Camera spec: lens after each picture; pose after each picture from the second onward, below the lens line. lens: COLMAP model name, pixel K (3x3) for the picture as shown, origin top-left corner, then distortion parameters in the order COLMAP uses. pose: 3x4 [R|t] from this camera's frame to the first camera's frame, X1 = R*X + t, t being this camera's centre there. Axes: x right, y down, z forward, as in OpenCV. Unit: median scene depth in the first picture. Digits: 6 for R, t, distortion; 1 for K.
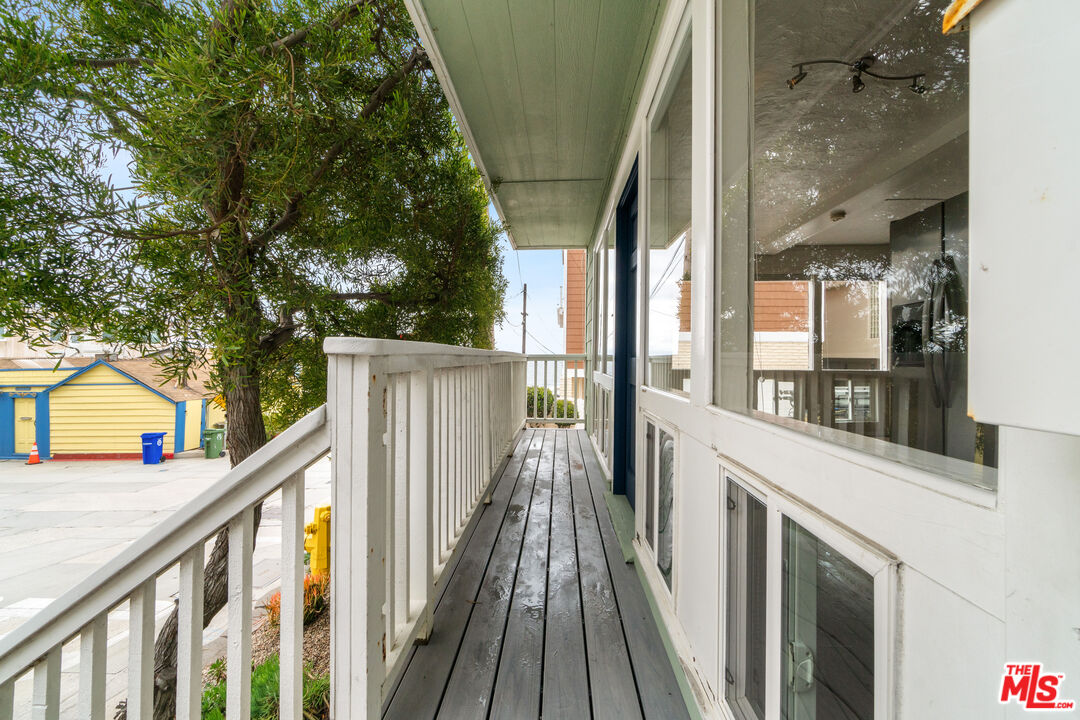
lens RADIAL K [[466.6, 0, 535.1], [0, 466.6, 353.6], [0, 0, 1]] dist [-0.000319, 0.000183]
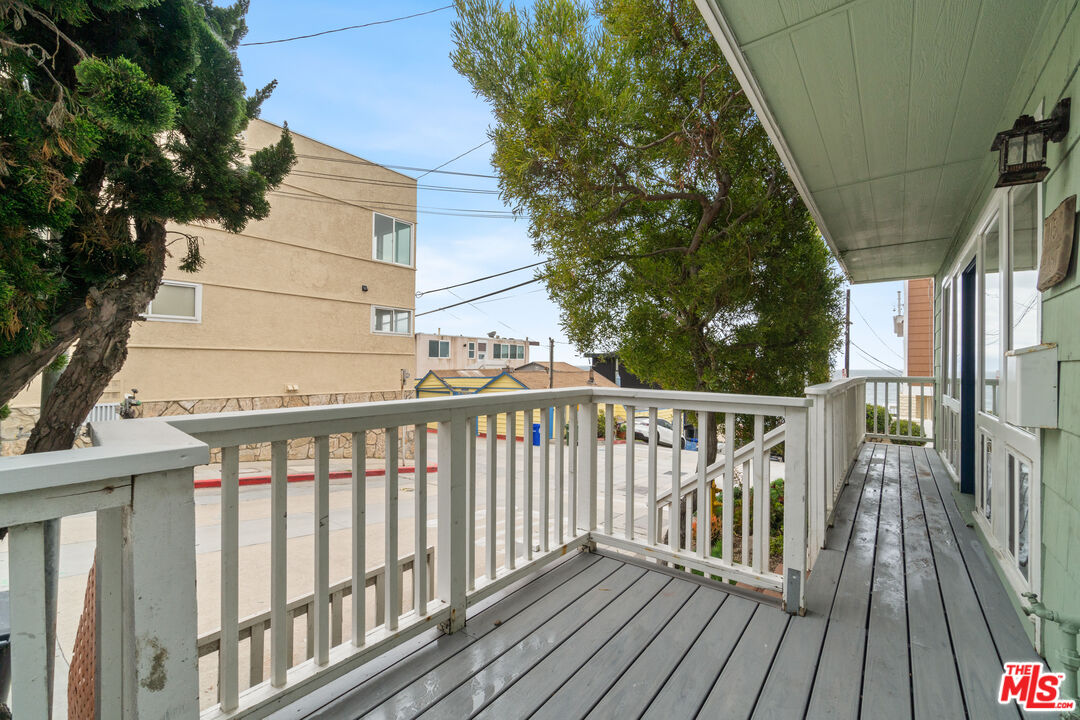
lens RADIAL K [[481.2, 0, 541.9], [0, 481.2, 357.7], [0, 0, 1]] dist [0.000766, 0.018875]
pose [[0.837848, -0.006370, -0.545866, -0.042540], [0.001745, 0.999958, -0.008989, -0.041894], [0.545900, 0.006579, 0.837824, -0.493597]]
